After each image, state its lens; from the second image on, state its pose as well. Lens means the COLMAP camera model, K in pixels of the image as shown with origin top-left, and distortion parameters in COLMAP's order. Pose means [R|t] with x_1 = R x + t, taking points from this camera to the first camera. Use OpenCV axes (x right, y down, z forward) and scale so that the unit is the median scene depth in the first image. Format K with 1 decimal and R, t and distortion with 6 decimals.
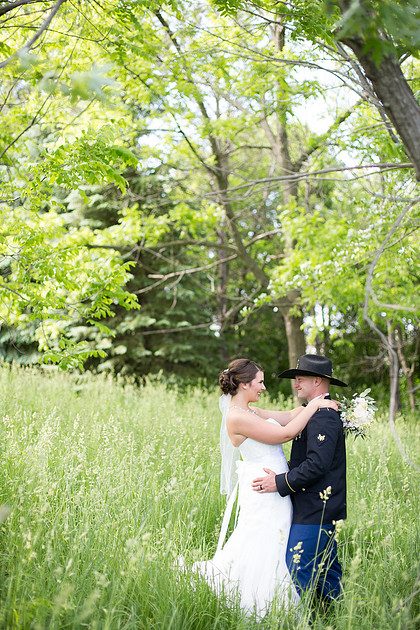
lens RADIAL K [[961.1, 0, 210.0], [0, 961.1, 315.0], [0, 0, 1]] dist [-0.164447, -0.103340]
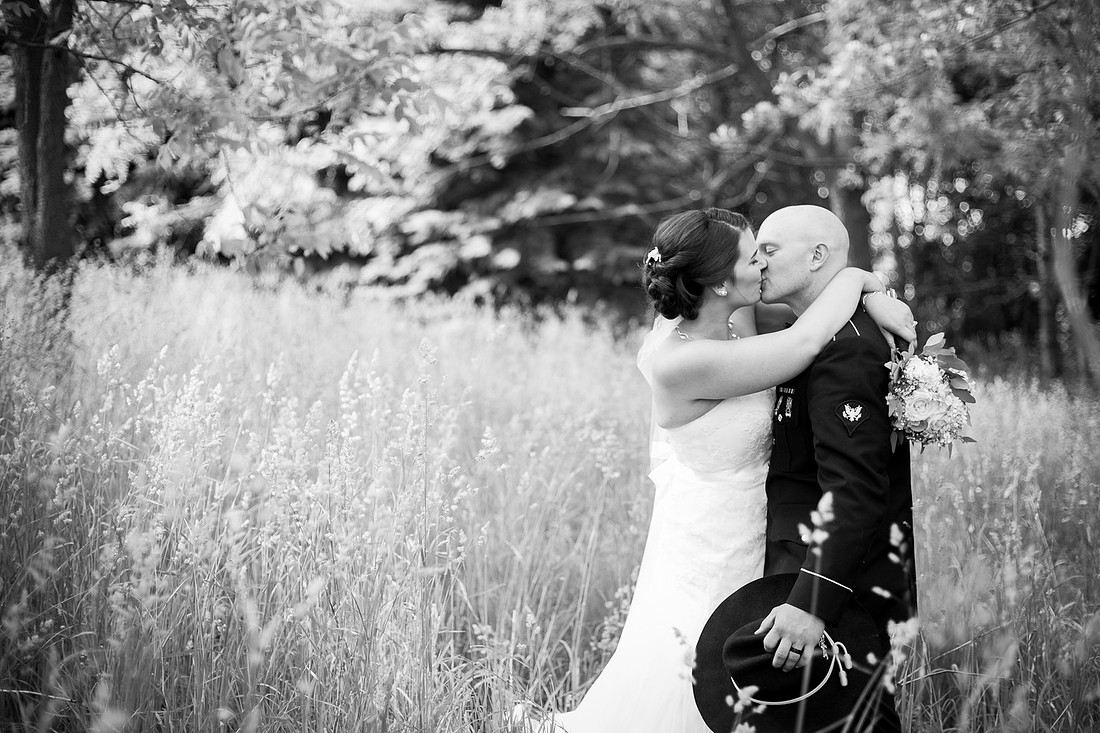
lens RADIAL K [[1678.0, 0, 550.0], [0, 1678.0, 366.5], [0, 0, 1]] dist [-0.164447, -0.103340]
pose [[0.995054, 0.003279, -0.099281, 0.018050], [0.004859, 0.996652, 0.081621, 0.021598], [0.099216, -0.081700, 0.991706, 0.111075]]
